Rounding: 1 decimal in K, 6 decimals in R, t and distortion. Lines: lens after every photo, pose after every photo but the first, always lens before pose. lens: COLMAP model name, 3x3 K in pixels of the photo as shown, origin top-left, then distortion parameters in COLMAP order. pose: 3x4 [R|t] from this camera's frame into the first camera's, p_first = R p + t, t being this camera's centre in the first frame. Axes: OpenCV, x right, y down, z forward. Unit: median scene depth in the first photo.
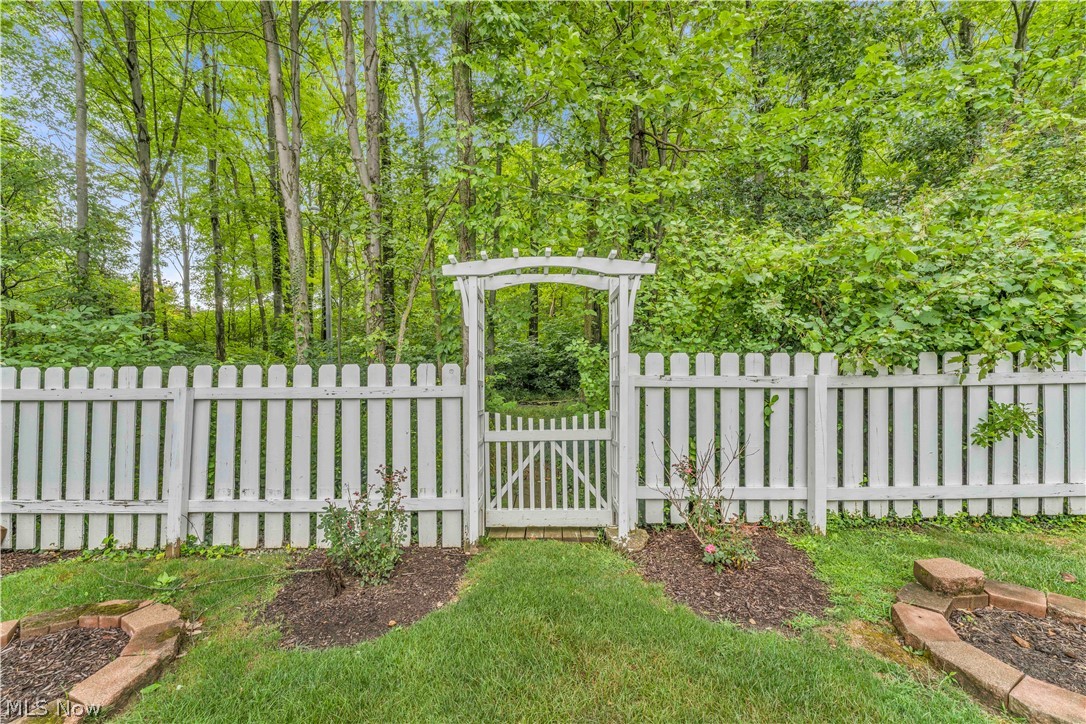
lens RADIAL K [[438.0, 0, 538.4], [0, 438.0, 364.3], [0, 0, 1]] dist [-0.000692, 0.000023]
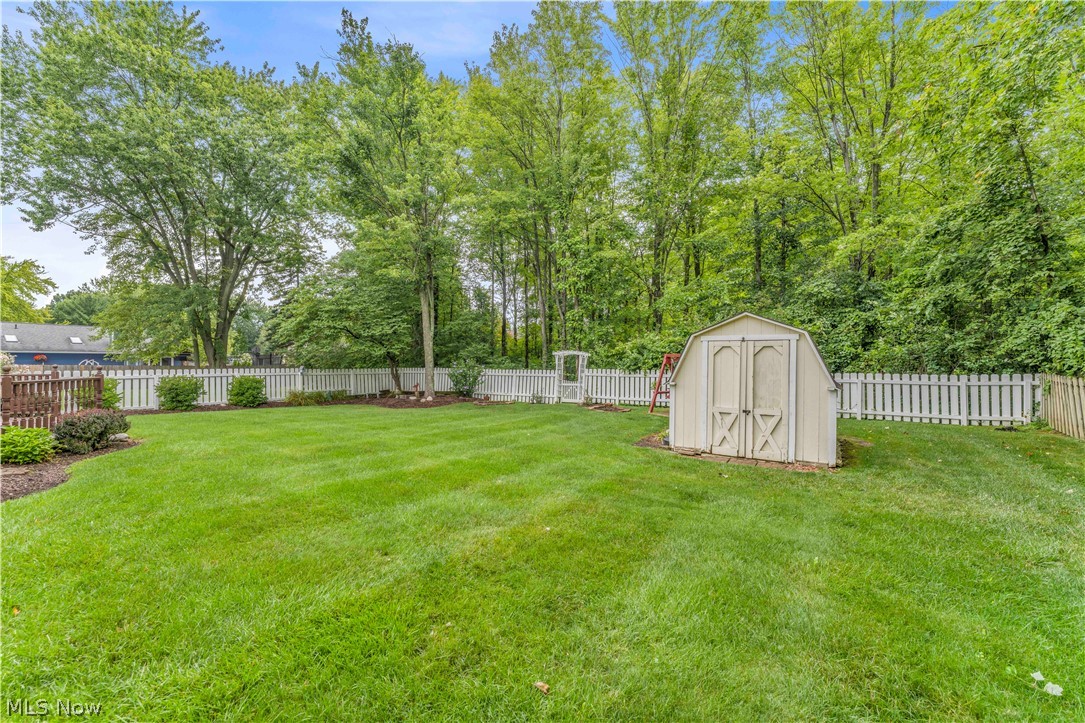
lens RADIAL K [[437.6, 0, 537.9], [0, 437.6, 363.8], [0, 0, 1]] dist [-0.000692, 0.000023]
pose [[0.811599, 0.009860, -0.584132, 2.730684], [-0.017626, 0.999816, -0.007613, -0.032181], [0.583950, 0.016475, 0.811623, -3.390074]]
